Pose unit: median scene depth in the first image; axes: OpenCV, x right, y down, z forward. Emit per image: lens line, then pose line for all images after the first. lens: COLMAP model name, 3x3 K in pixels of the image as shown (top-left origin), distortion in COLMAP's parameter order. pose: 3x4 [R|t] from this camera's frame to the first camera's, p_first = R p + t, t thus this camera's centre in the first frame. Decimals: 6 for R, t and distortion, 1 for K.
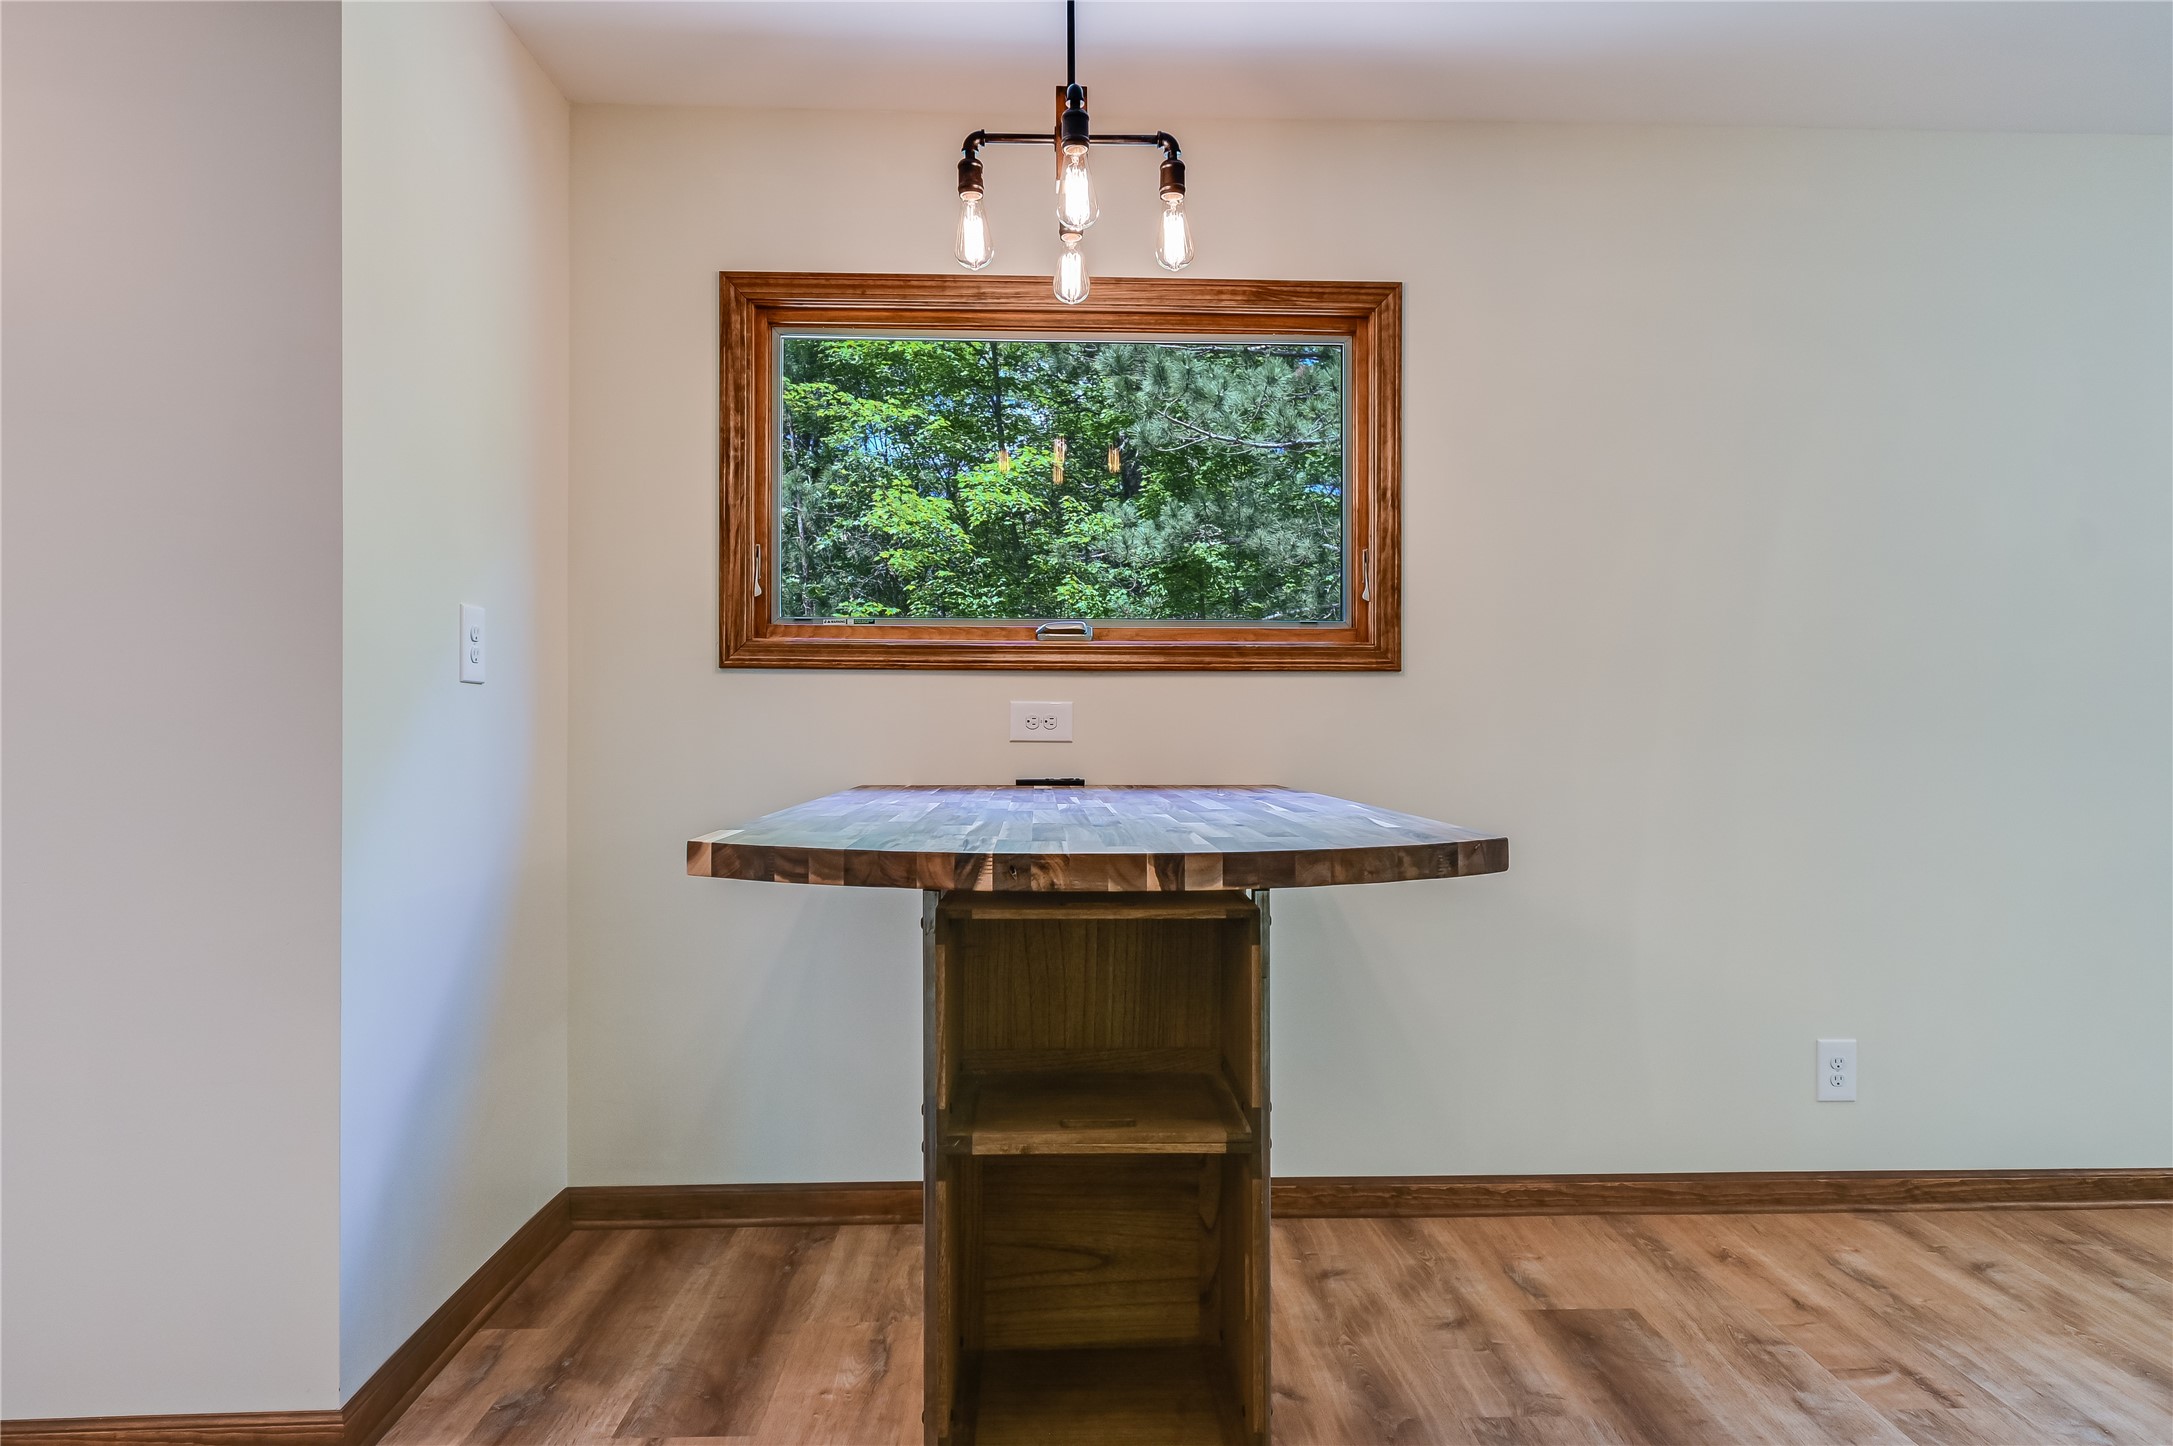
lens RADIAL K [[1252.1, 0, 1091.2], [0, 1252.1, 724.6], [0, 0, 1]] dist [0.001304, -0.003642]
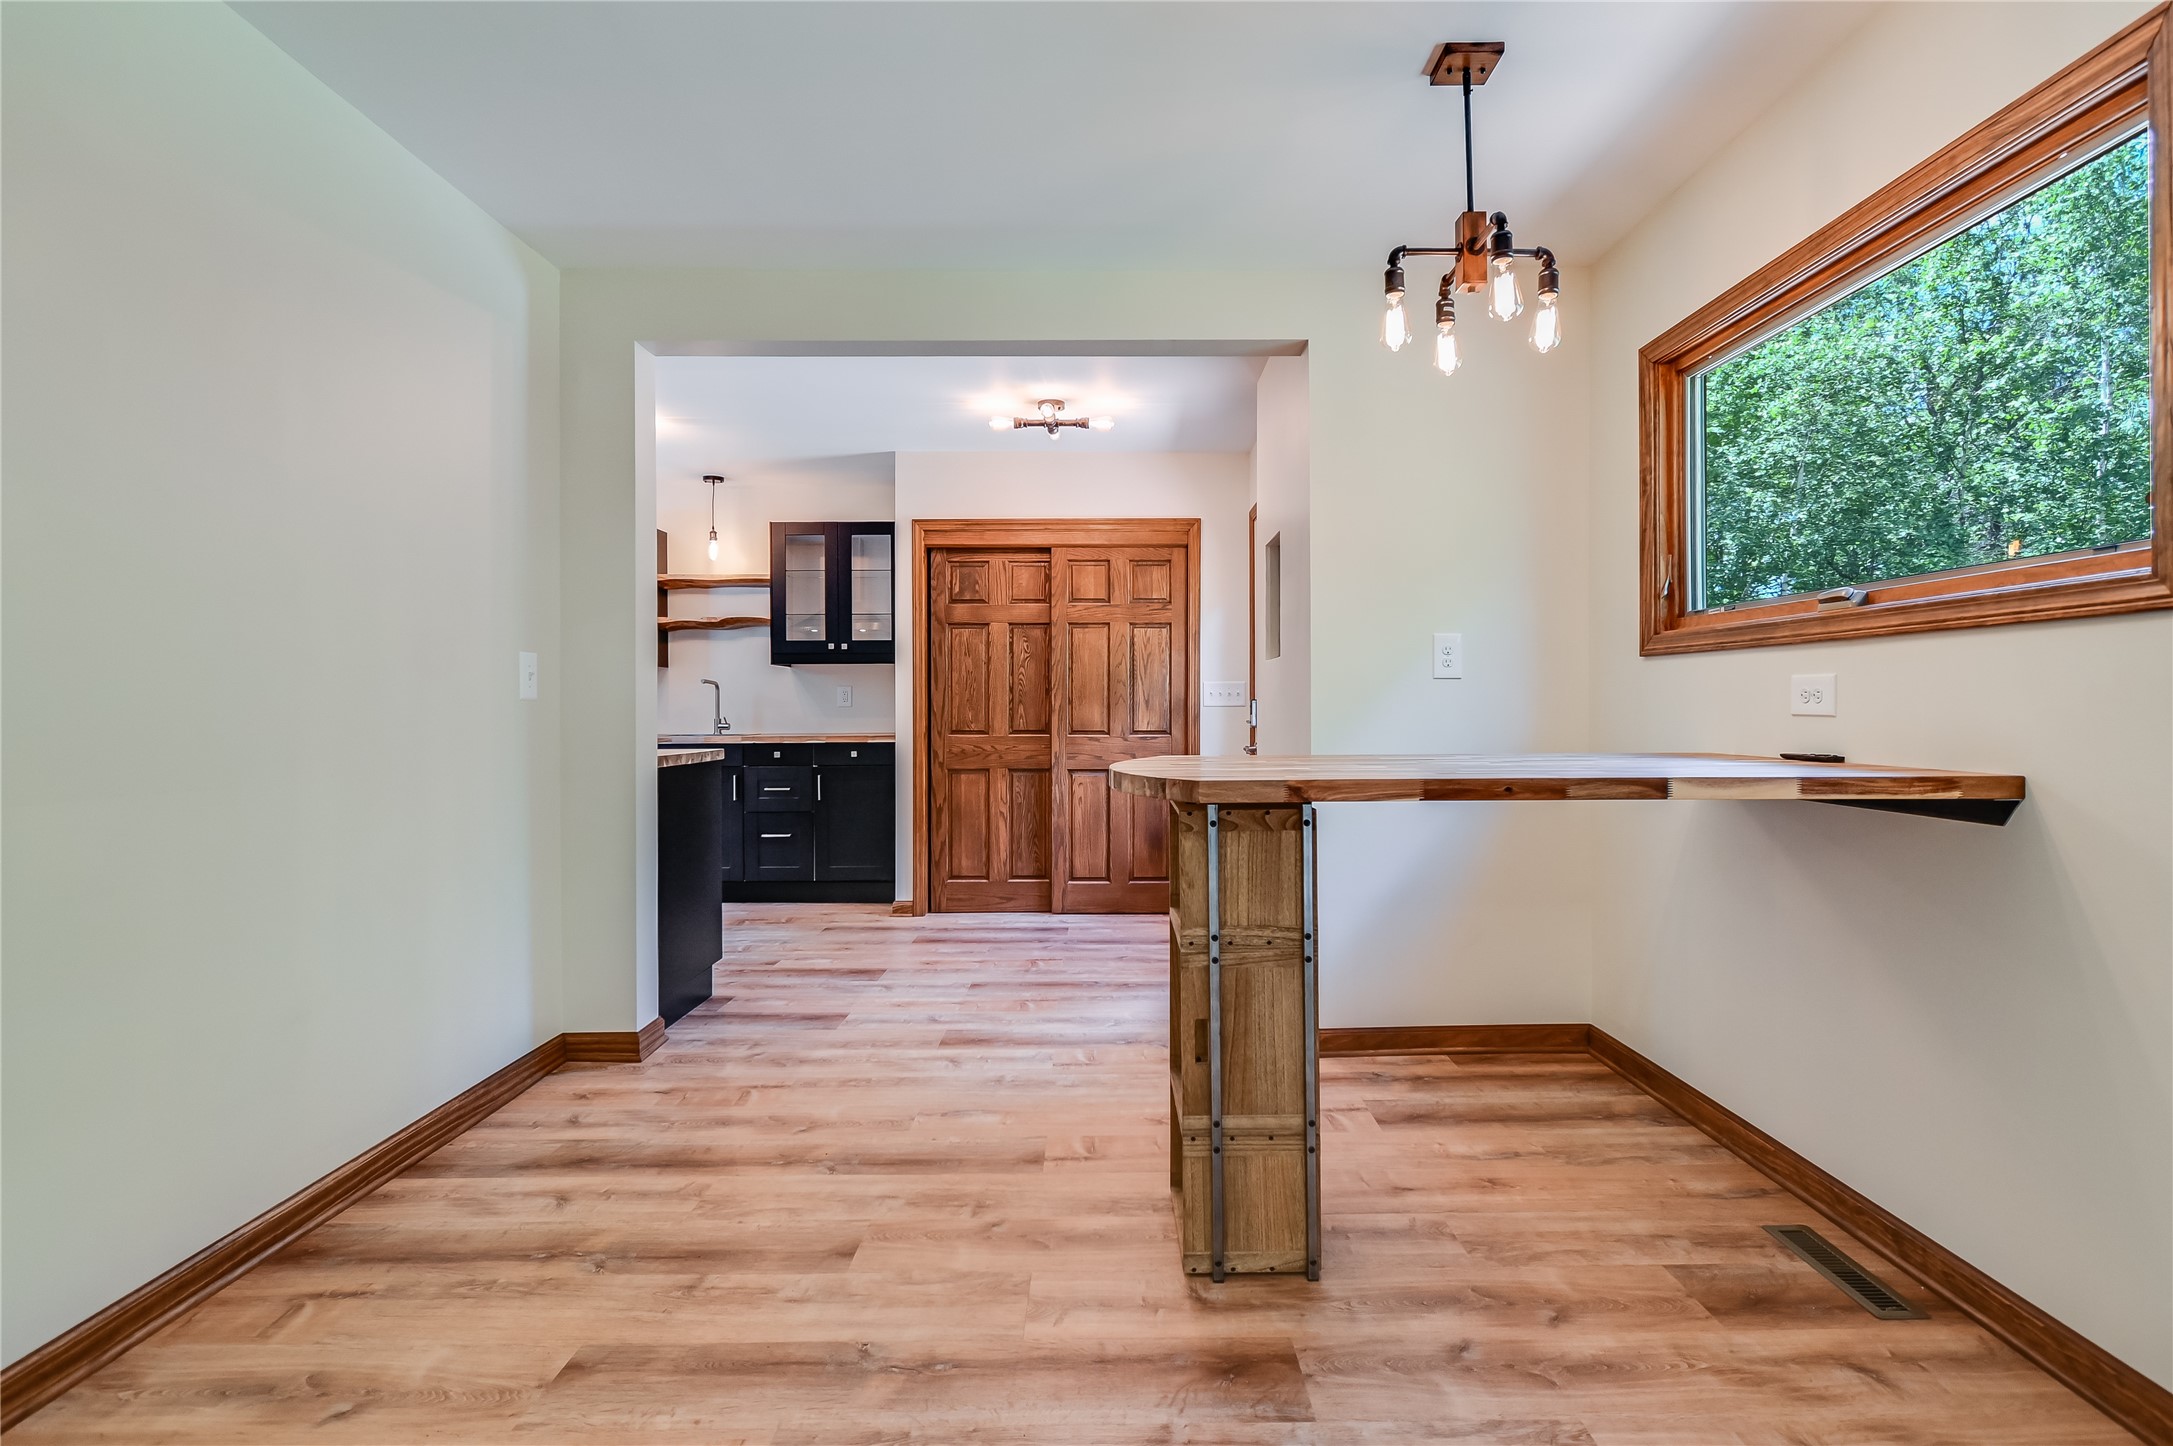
lens RADIAL K [[1074.0, 0, 1104.5], [0, 1074.0, 702.8], [0, 0, 1]] dist [0.001401, 0.000461]
pose [[-0.038620, -0.005890, -0.999237, 0.850054], [0.010003, 0.999930, -0.006280, 0.003602], [0.999204, -0.010238, -0.038558, 0.501211]]
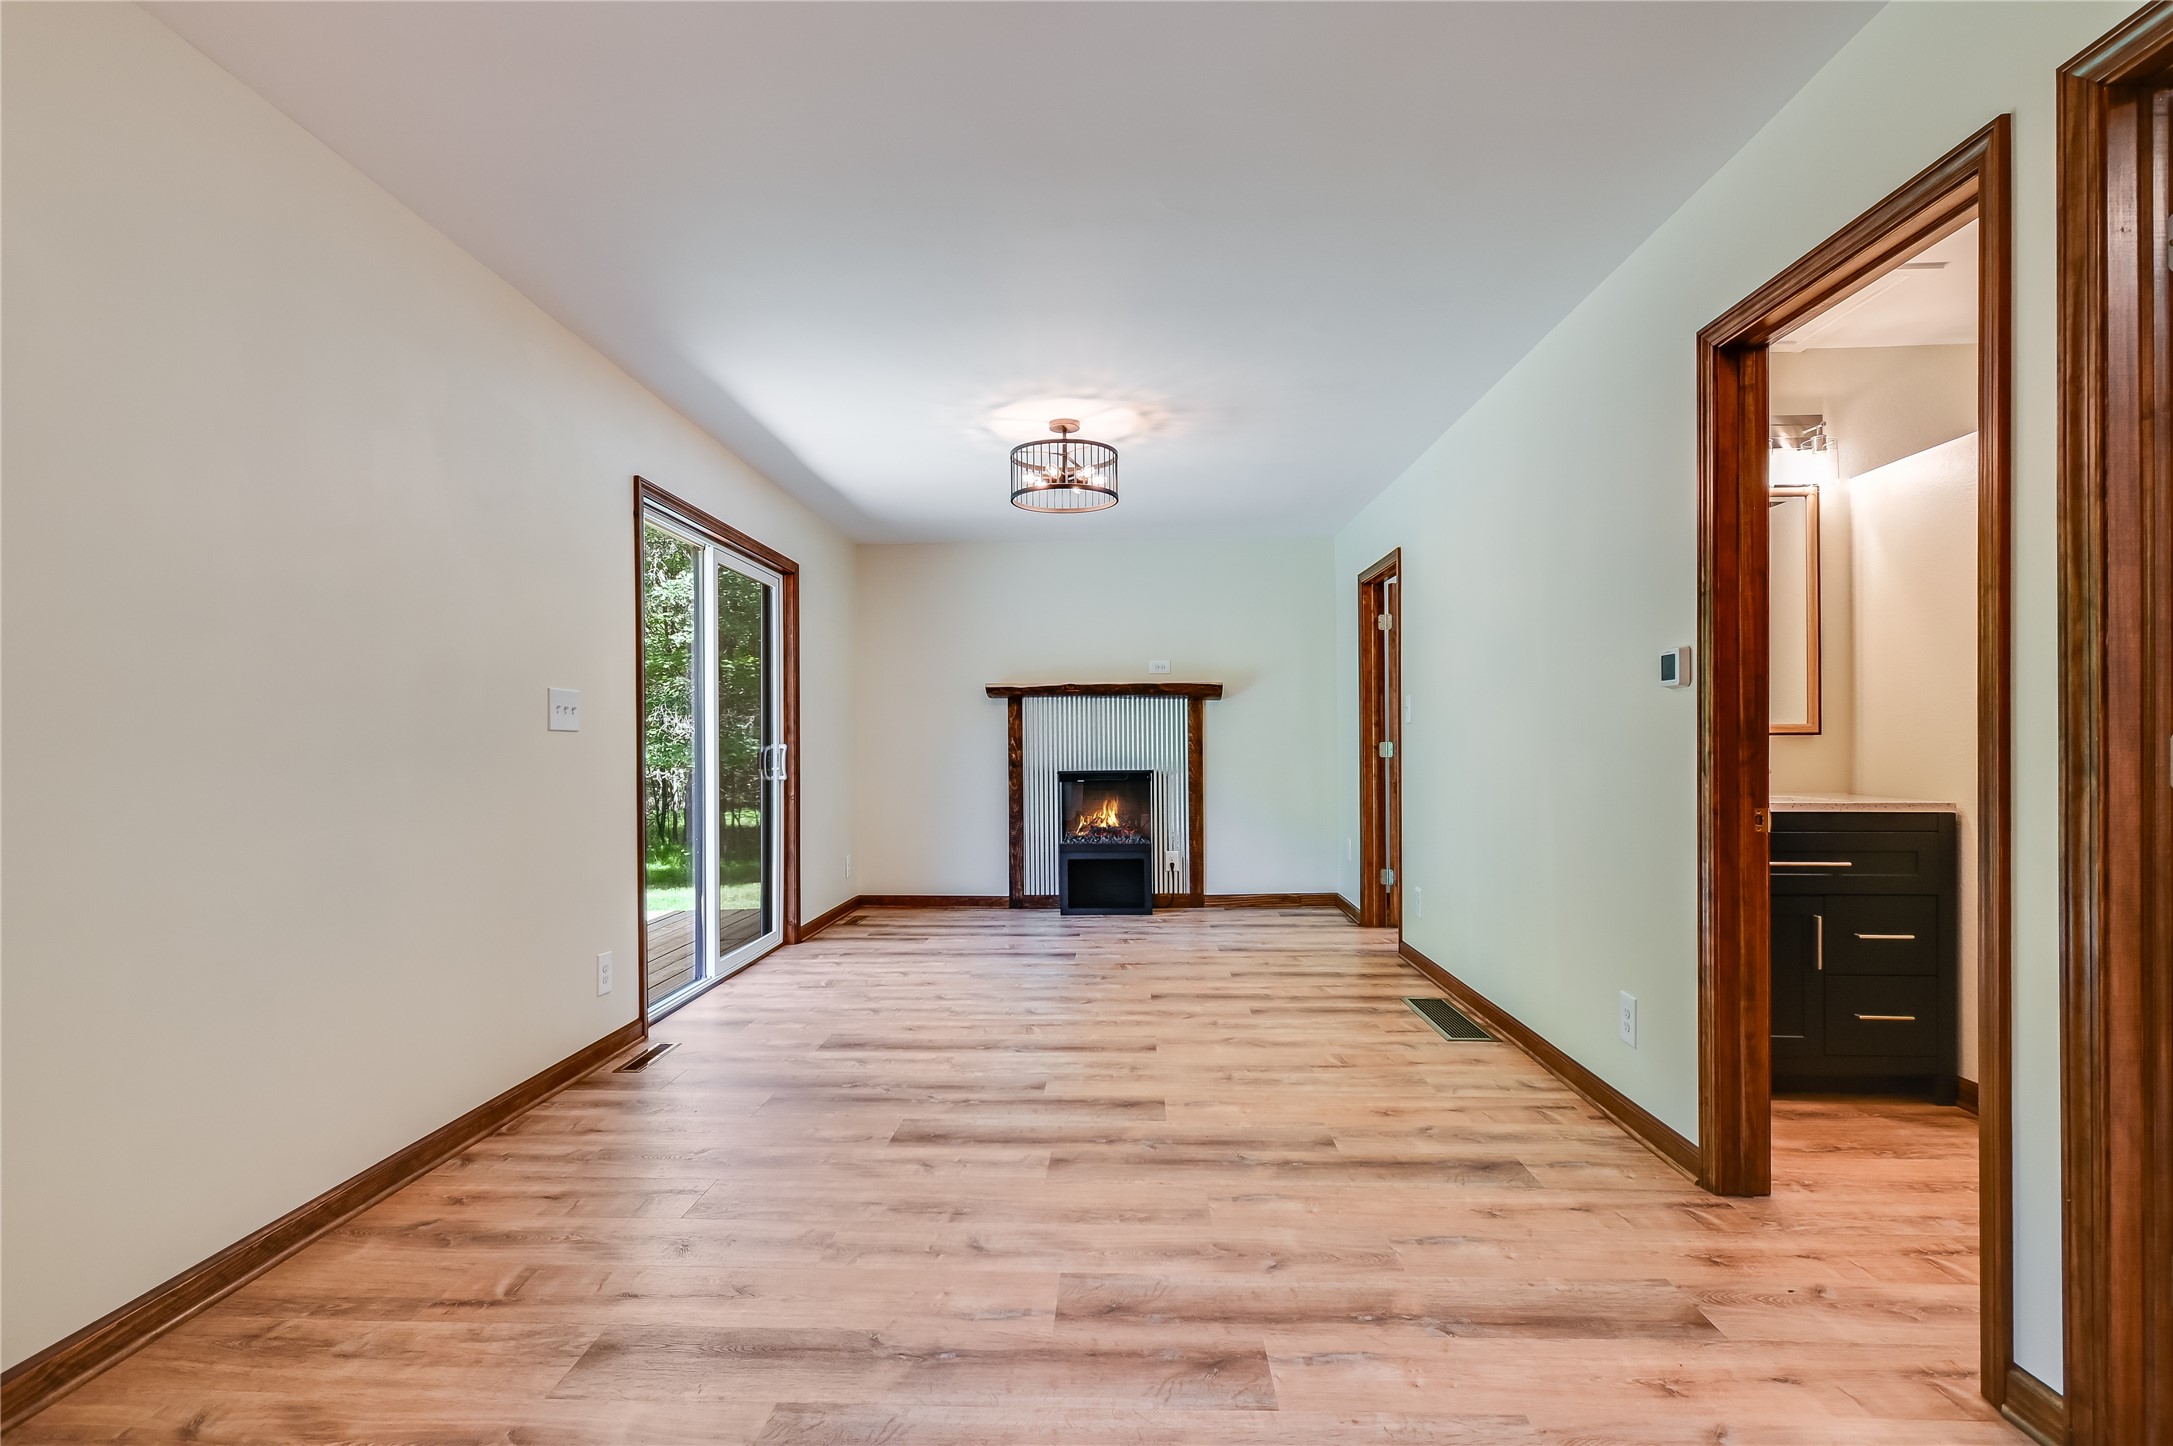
lens RADIAL K [[1074.0, 0, 1076.9], [0, 1074.0, 741.7], [0, 0, 1]] dist [0.001401, 0.000461]
pose [[0.083757, -0.000312, 0.996486, 0.079507], [0.001738, 0.999998, 0.000167, 0.001413], [-0.996485, 0.001718, 0.083757, 0.370632]]
